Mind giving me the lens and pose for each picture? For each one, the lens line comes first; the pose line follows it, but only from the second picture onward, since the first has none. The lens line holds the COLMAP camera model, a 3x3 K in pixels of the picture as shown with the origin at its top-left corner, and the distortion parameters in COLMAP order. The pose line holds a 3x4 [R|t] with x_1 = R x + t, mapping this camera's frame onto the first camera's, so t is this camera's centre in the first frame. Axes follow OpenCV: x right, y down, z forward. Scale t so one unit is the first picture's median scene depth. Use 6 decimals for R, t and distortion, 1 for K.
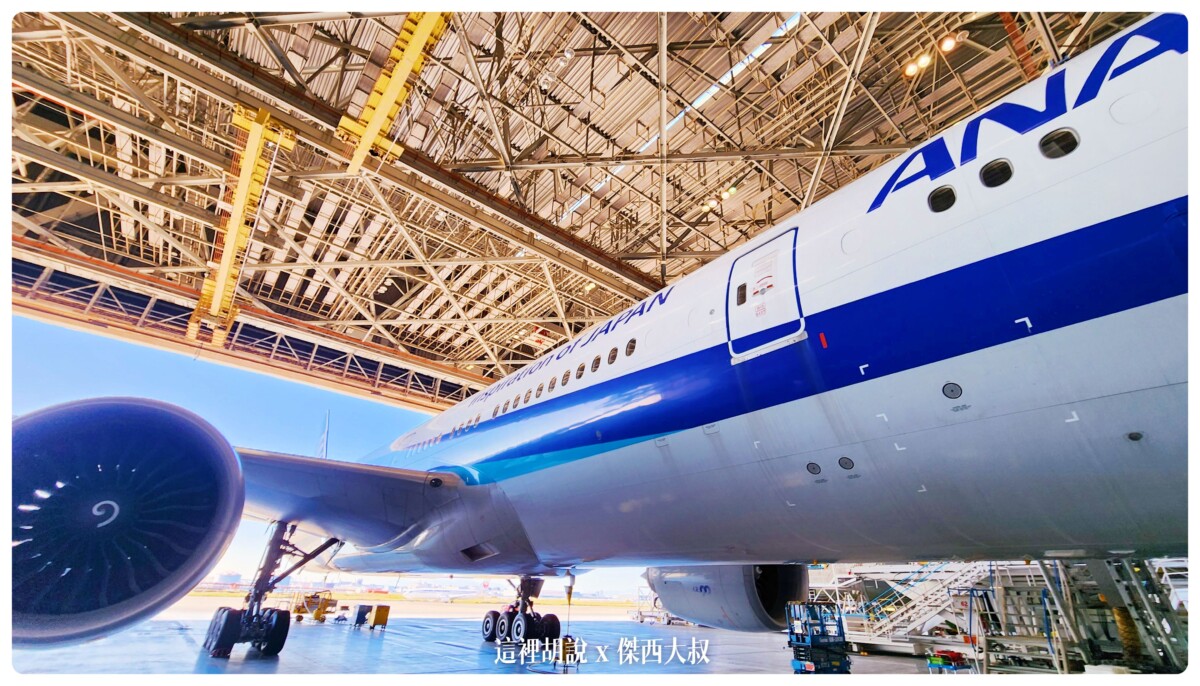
lens RADIAL K [[489.2, 0, 603.8], [0, 489.2, 337.4], [0, 0, 1]] dist [-0.000097, 0.000195]
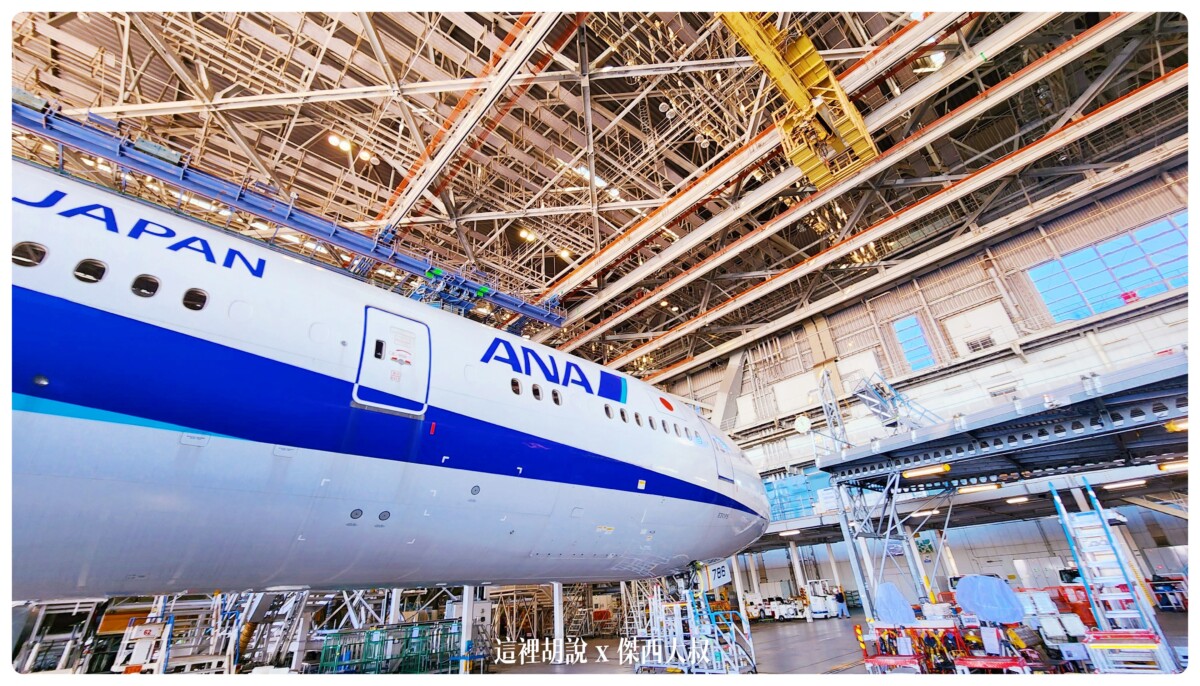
lens RADIAL K [[489.2, 0, 603.5], [0, 489.2, 344.9], [0, 0, 1]] dist [-0.000097, 0.000195]
pose [[-0.053782, 0.436418, 0.898135, -0.886846], [-0.413286, 0.809056, -0.417881, 0.186982], [-0.909012, -0.393661, 0.136853, 0.452958]]
